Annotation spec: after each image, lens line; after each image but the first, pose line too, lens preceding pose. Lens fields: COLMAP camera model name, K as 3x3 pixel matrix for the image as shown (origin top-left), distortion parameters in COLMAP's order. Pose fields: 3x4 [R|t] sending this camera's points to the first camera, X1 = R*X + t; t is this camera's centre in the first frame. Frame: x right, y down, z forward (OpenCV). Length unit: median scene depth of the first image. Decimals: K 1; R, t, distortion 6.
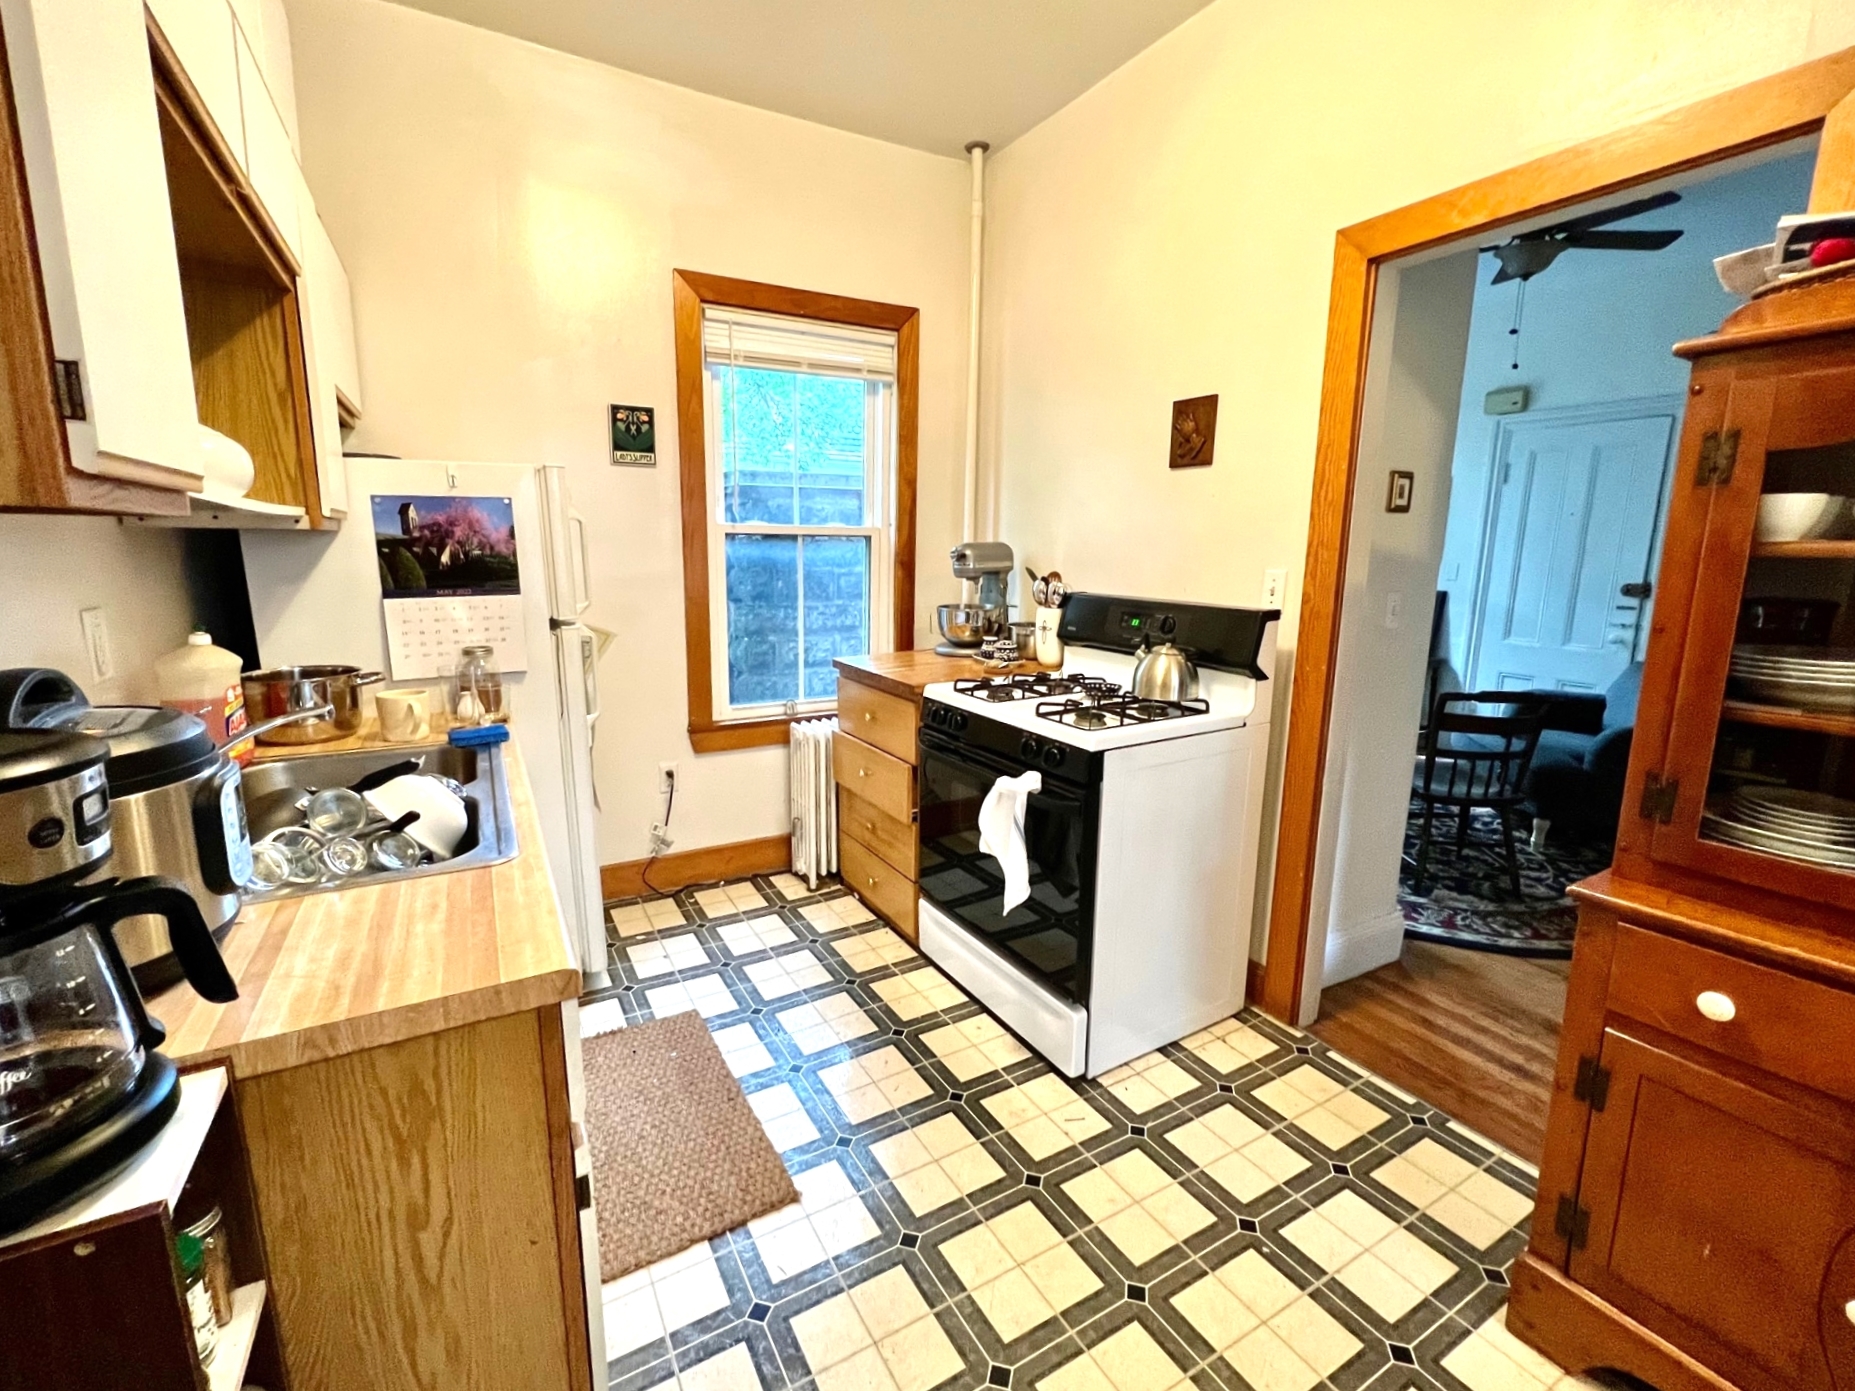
lens RADIAL K [[801.0, 0, 924.0], [0, 801.0, 691.5], [0, 0, 1]] dist [-0.012282, -0.000150]
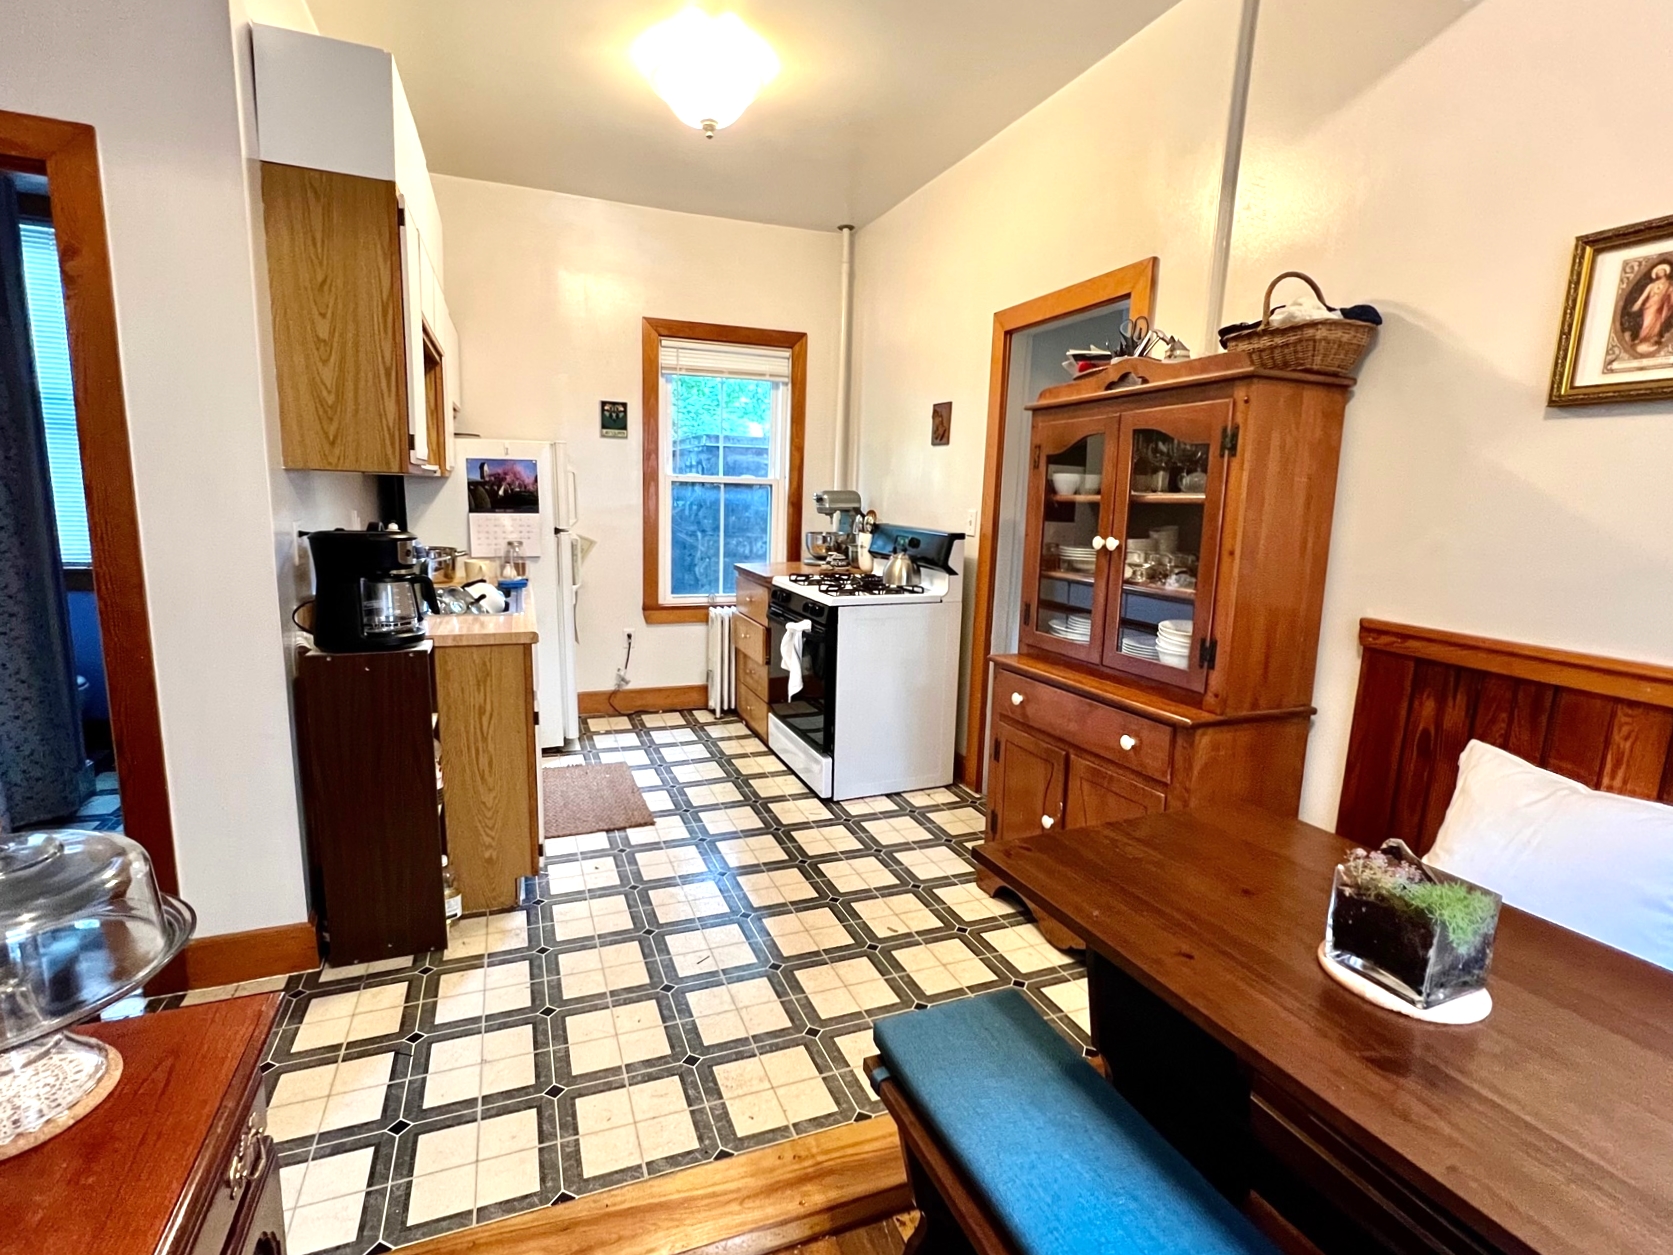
lens RADIAL K [[789.8, 0, 836.5], [0, 789.8, 627.5], [0, 0, 1]] dist [-0.030474, 0.000177]
pose [[0.990885, 0.043157, -0.127613, 0.301822], [-0.044855, 0.998939, -0.010463, 0.094406], [0.127026, 0.016092, 0.991769, -0.508320]]
